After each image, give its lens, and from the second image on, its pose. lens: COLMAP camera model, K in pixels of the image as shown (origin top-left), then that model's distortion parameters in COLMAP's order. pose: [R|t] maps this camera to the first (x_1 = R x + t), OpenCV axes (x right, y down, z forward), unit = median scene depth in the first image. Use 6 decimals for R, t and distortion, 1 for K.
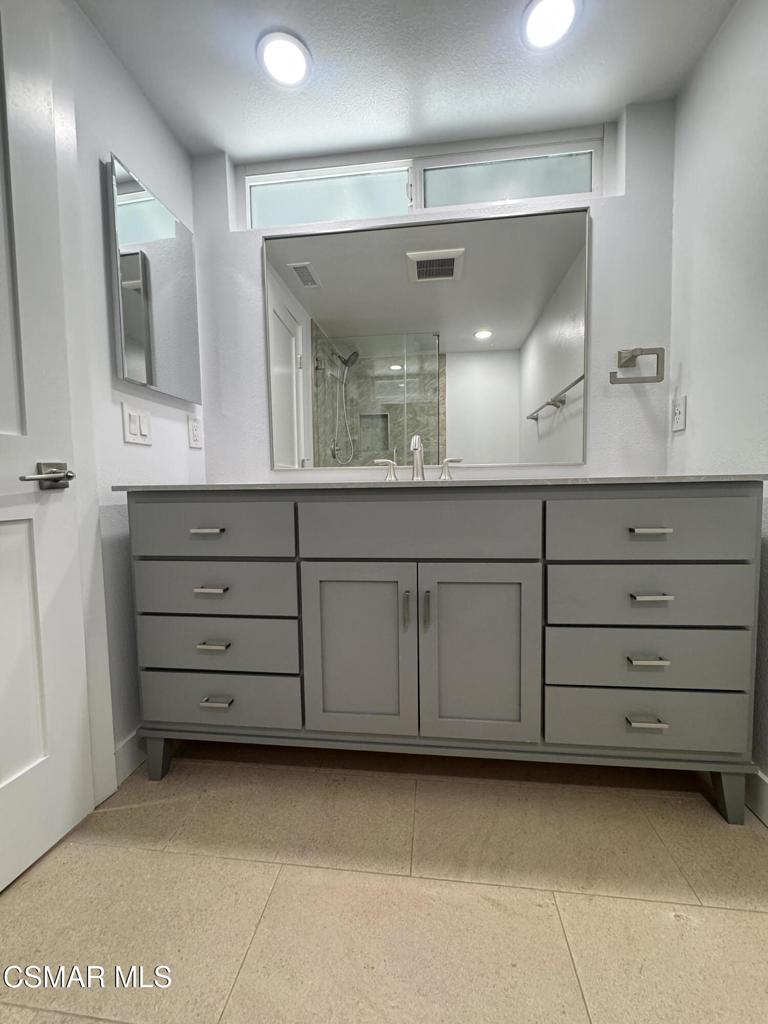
lens RADIAL K [[405.5, 0, 386.2], [0, 405.5, 509.2], [0, 0, 1]] dist [-0.003716, -0.000375]
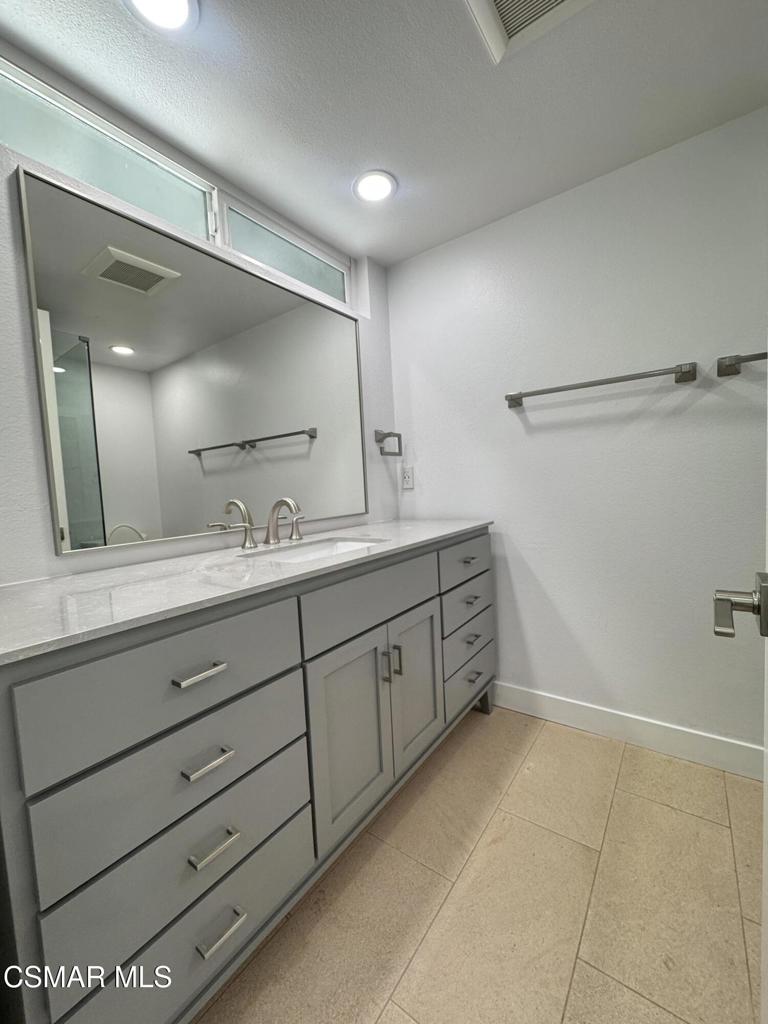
lens RADIAL K [[405.5, 0, 386.2], [0, 405.5, 509.2], [0, 0, 1]] dist [-0.003716, -0.000375]
pose [[0.495108, -0.059756, 0.866774, -0.661724], [0.096597, 0.995233, 0.013435, -0.148288], [-0.863445, 0.077076, 0.498520, 0.324149]]
